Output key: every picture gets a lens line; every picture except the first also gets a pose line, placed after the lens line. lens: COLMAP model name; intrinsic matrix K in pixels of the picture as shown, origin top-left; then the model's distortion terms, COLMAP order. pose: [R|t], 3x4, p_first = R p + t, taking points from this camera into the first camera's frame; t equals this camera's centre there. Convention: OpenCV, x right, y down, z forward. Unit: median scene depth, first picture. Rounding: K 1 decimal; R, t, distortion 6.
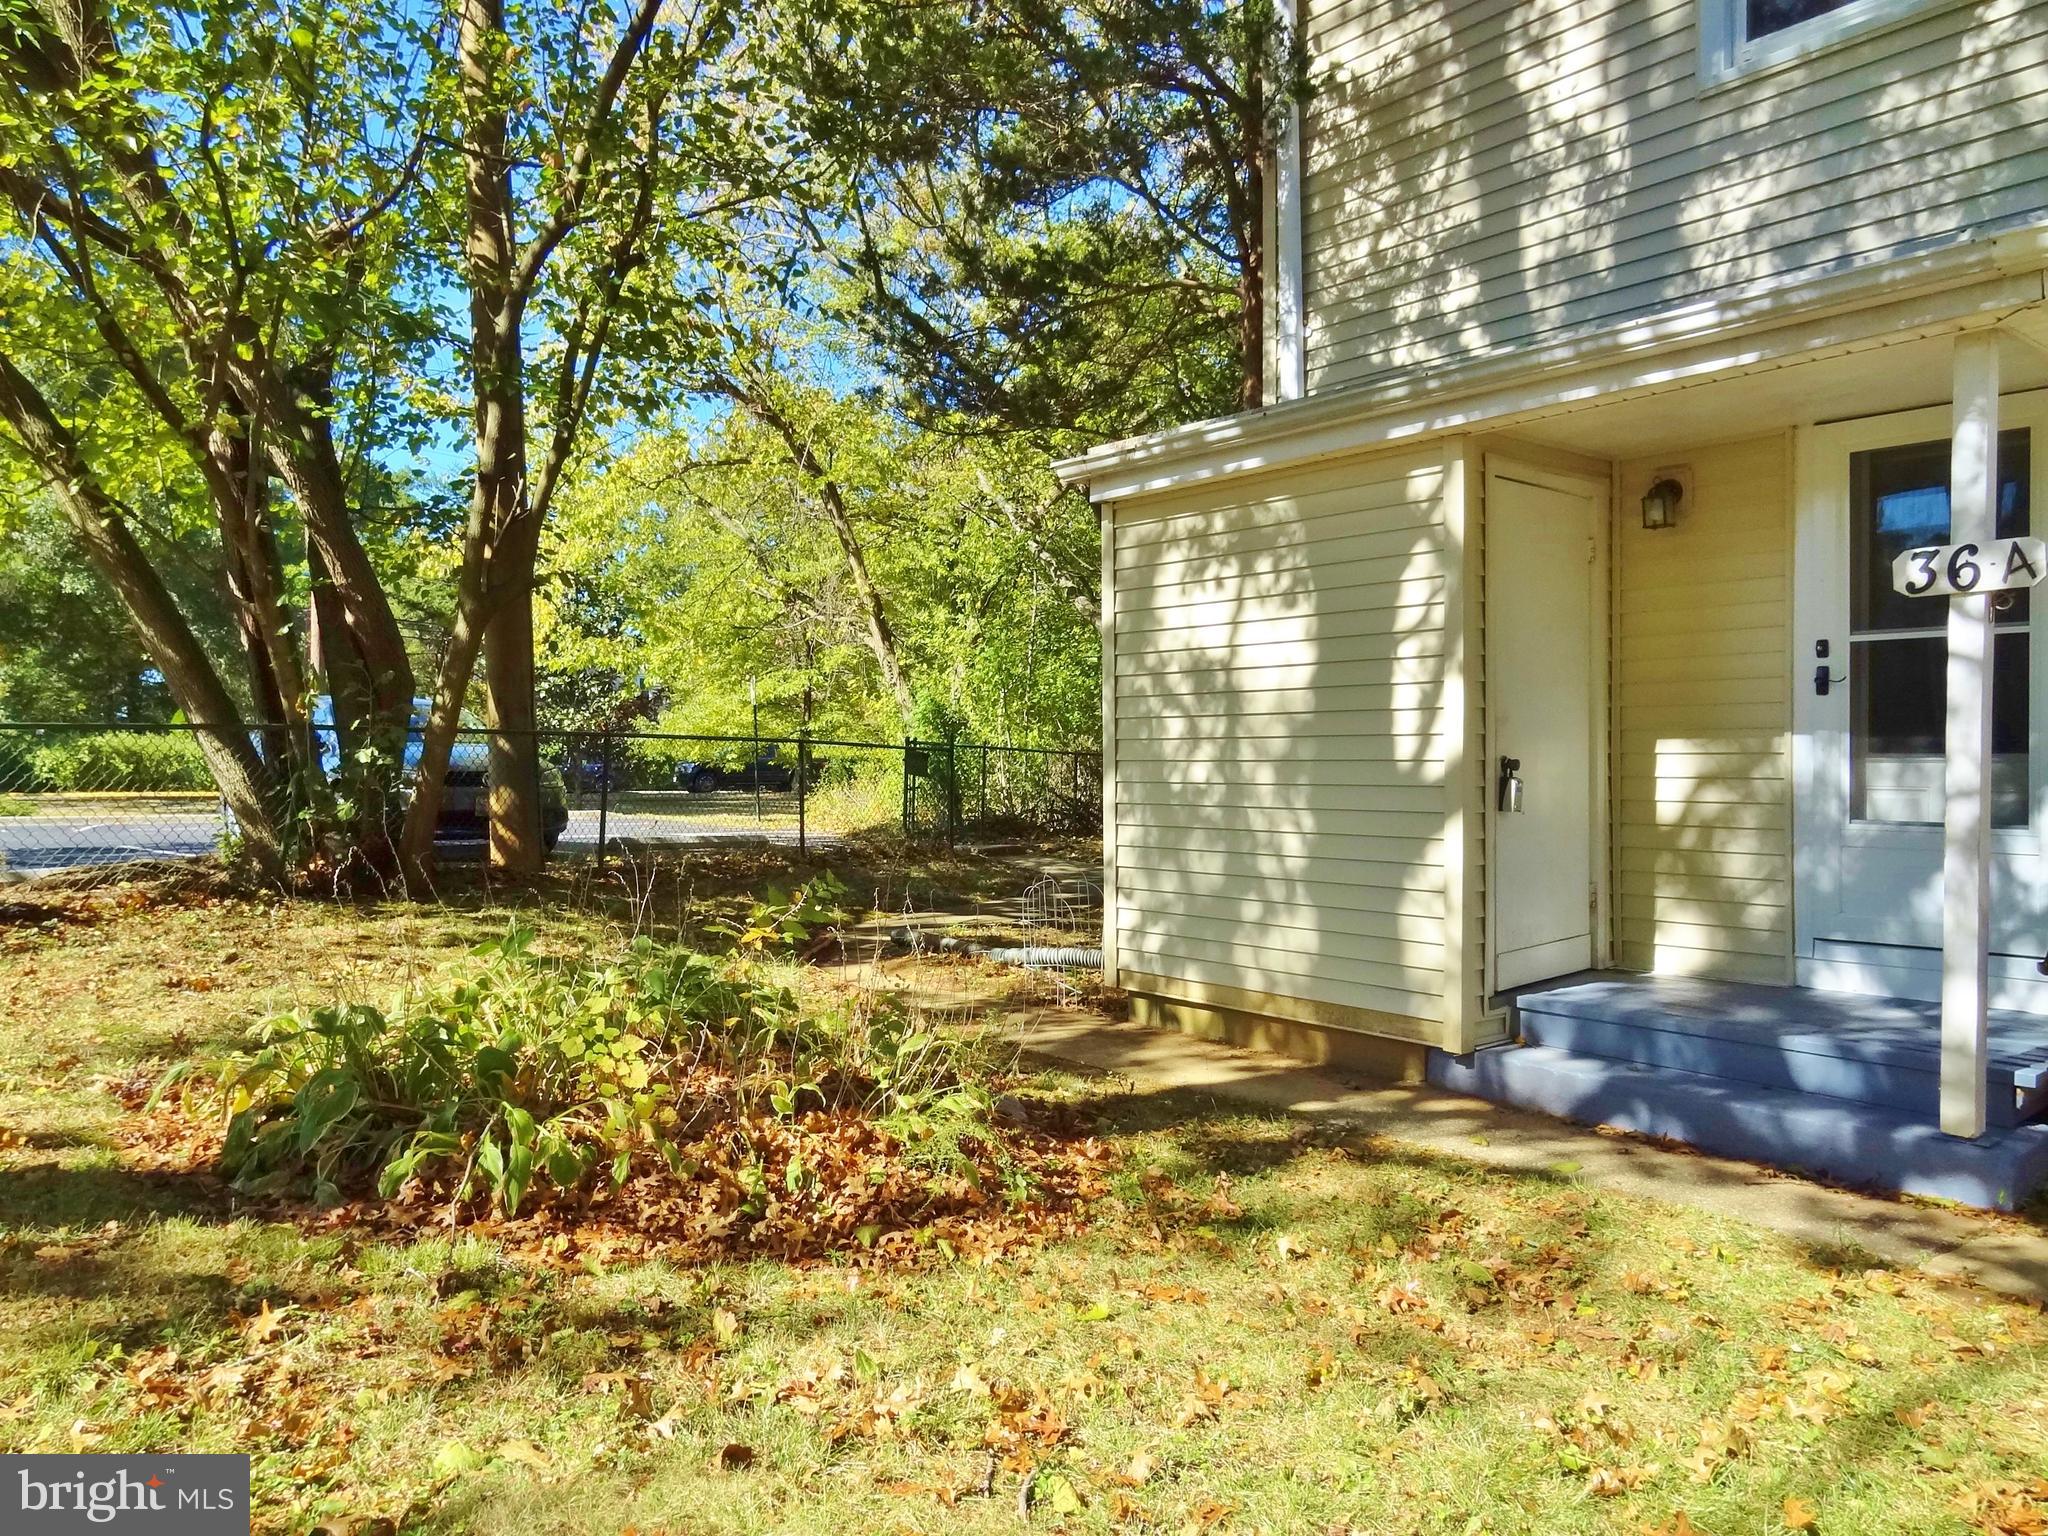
lens RADIAL K [[1416.4, 0, 1024.0], [0, 1416.4, 768.0], [0, 0, 1]] dist [-0.001524, 0.002663]
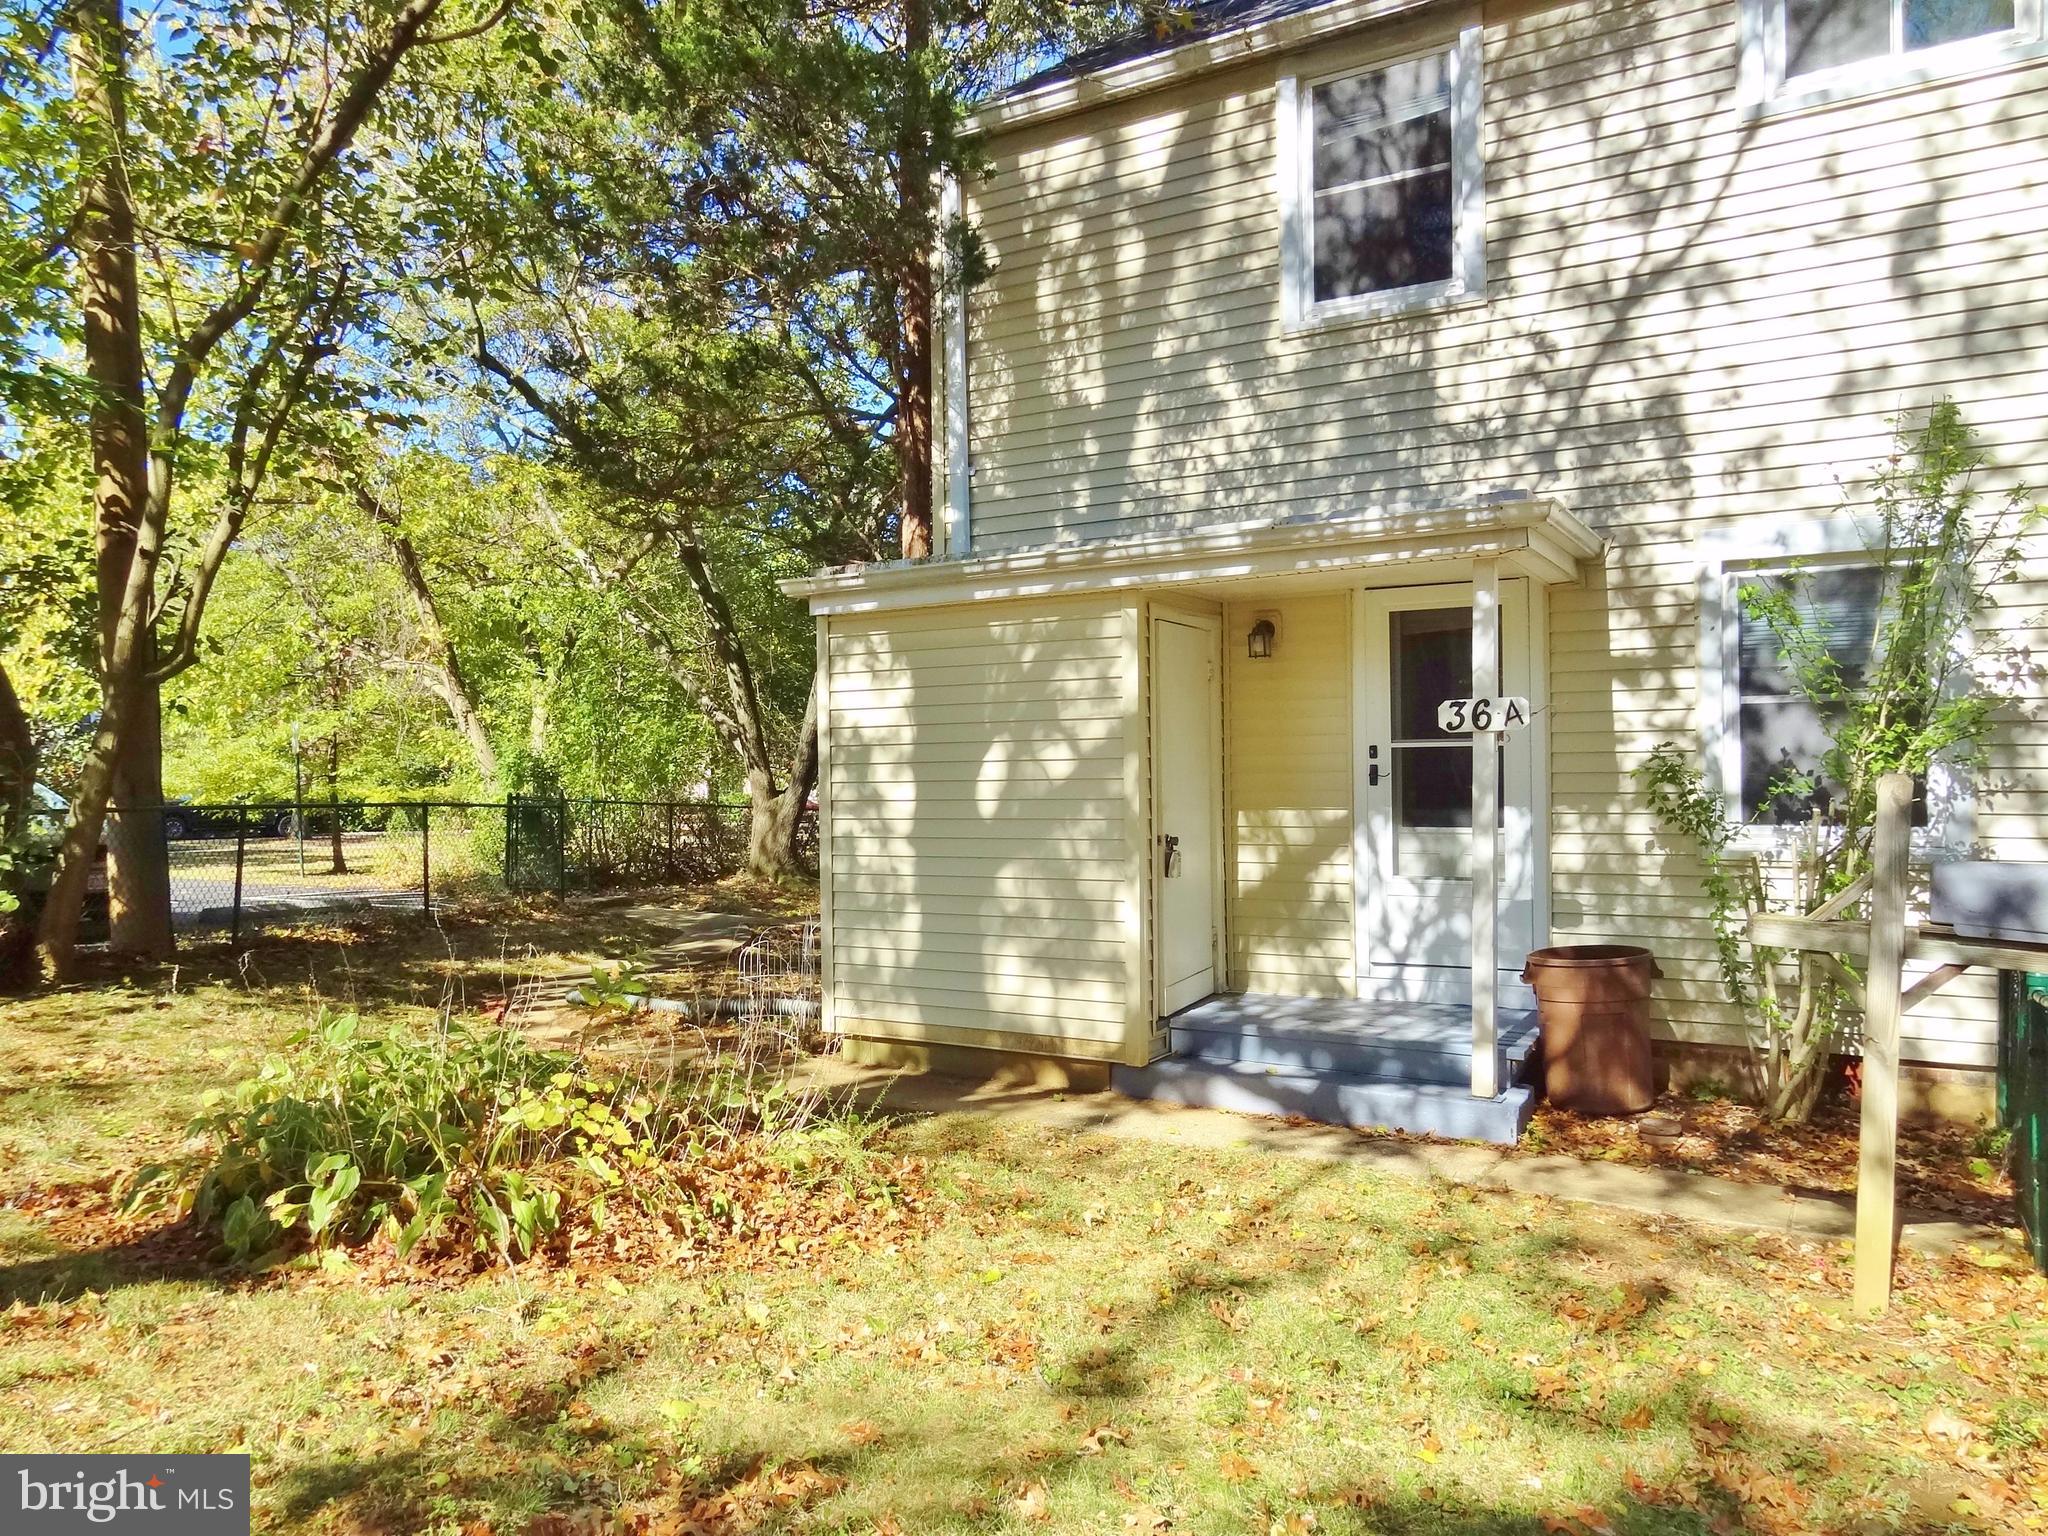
lens RADIAL K [[1416.4, 0, 1024.0], [0, 1416.4, 768.0], [0, 0, 1]] dist [-0.001524, 0.002663]
pose [[0.940836, -0.005573, 0.338818, -0.226773], [0.012325, 0.999766, -0.017780, -0.048861], [-0.338639, 0.020904, 0.940684, -0.184939]]
